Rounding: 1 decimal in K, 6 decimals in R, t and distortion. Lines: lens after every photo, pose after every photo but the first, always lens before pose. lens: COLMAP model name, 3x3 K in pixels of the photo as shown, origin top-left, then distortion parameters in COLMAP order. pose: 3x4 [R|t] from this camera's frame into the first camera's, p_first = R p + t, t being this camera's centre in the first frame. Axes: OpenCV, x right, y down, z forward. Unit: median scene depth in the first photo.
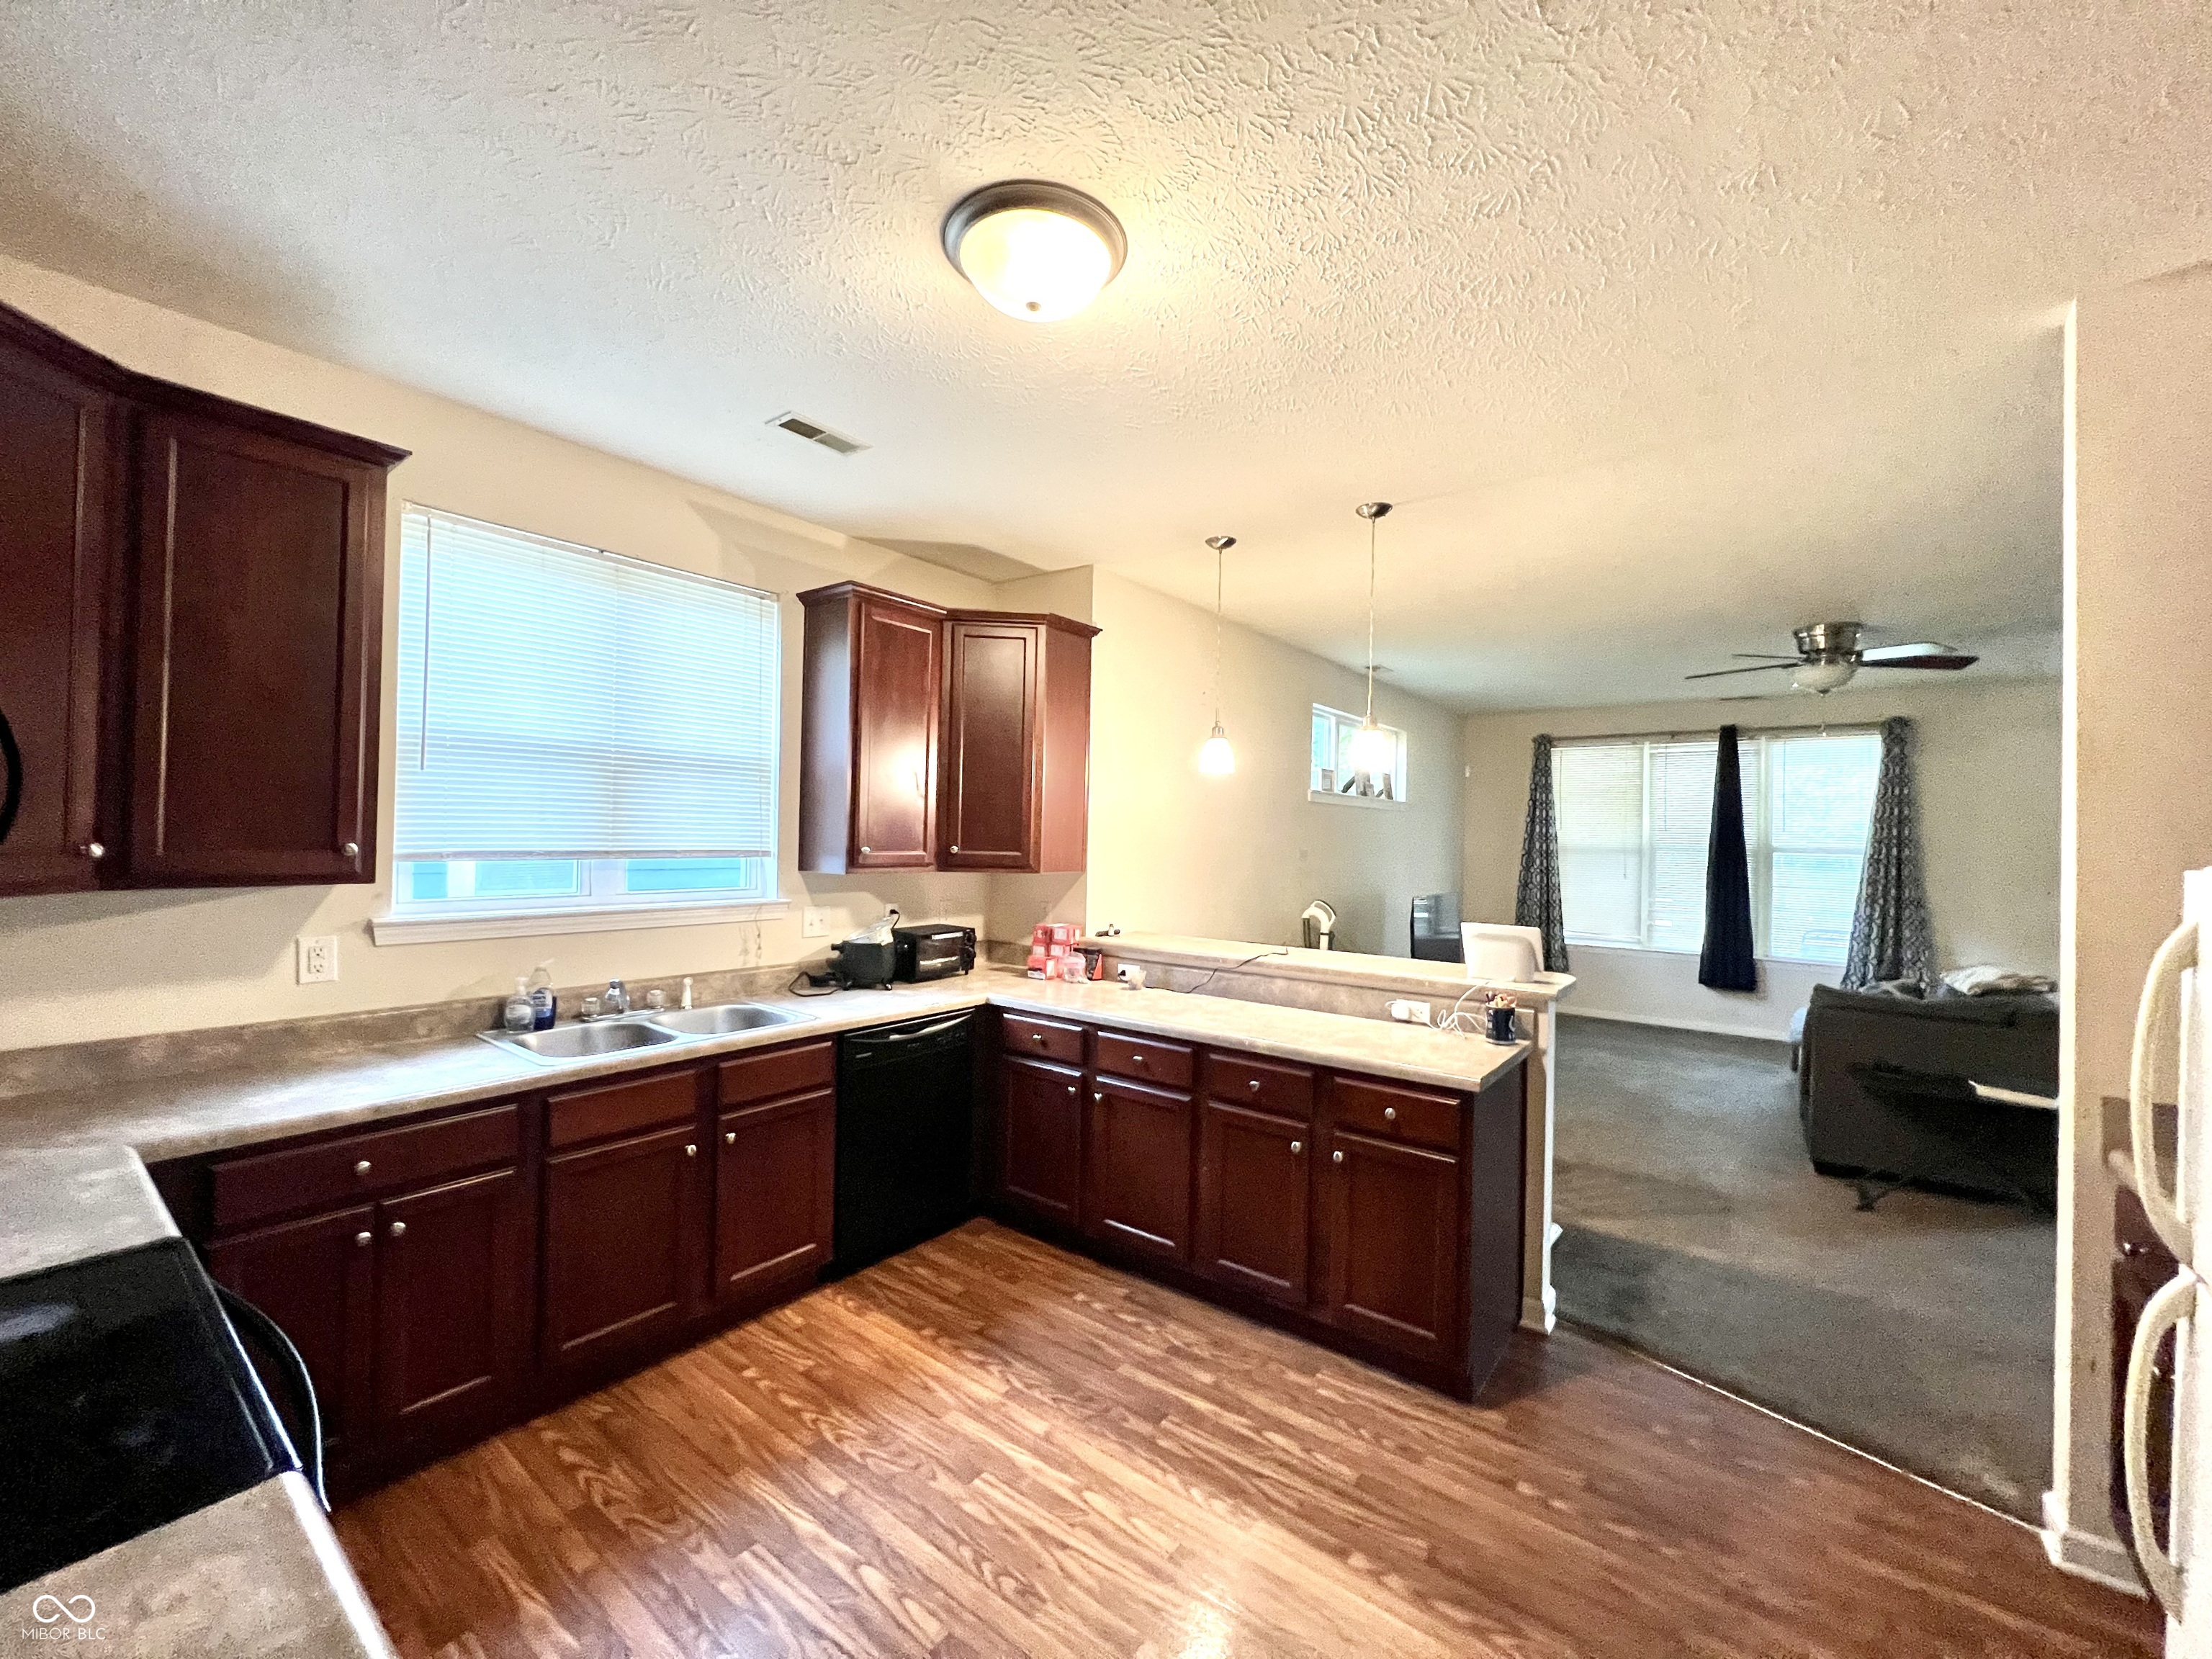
lens RADIAL K [[883.3, 0, 1103.6], [0, 883.3, 831.8], [0, 0, 1]] dist [-0.002324, -0.000617]
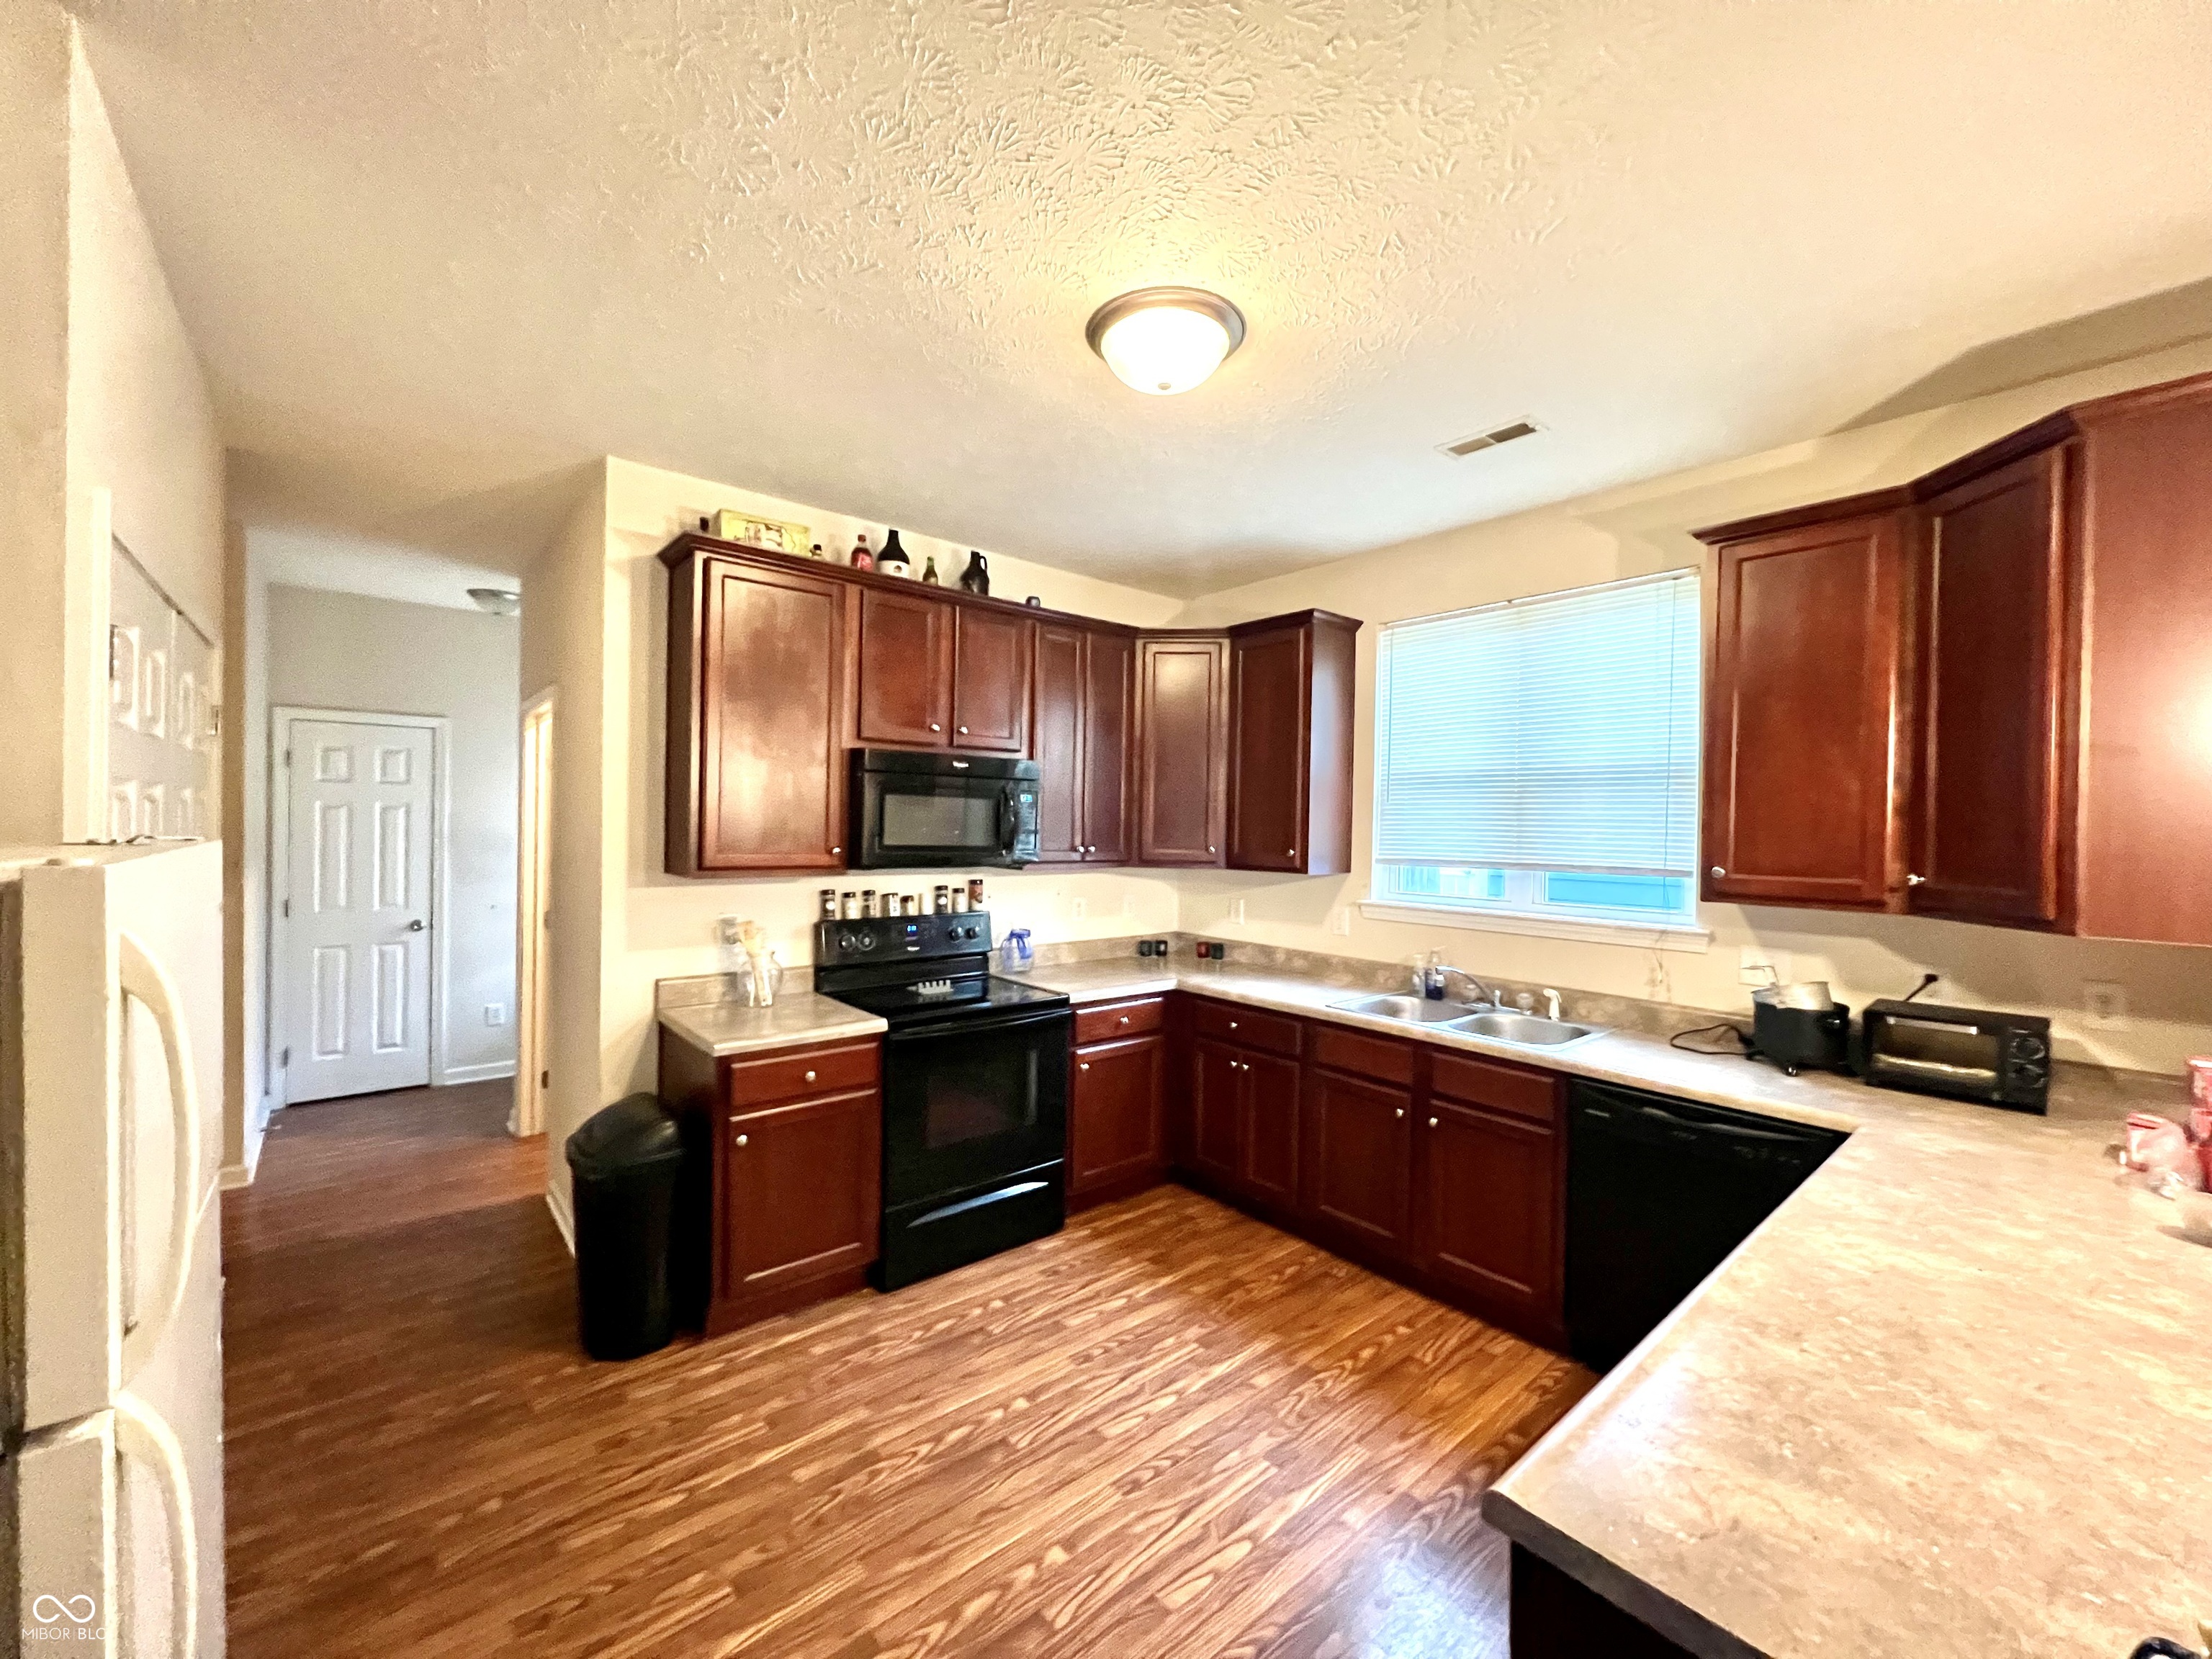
lens RADIAL K [[883.3, 0, 1101.5], [0, 883.3, 833.1], [0, 0, 1]] dist [-0.002324, -0.000617]
pose [[-0.204961, -0.012678, -0.978688, 0.596090], [-0.013589, 0.999857, -0.010106, 0.001955], [0.978676, 0.011228, -0.205103, 0.650784]]
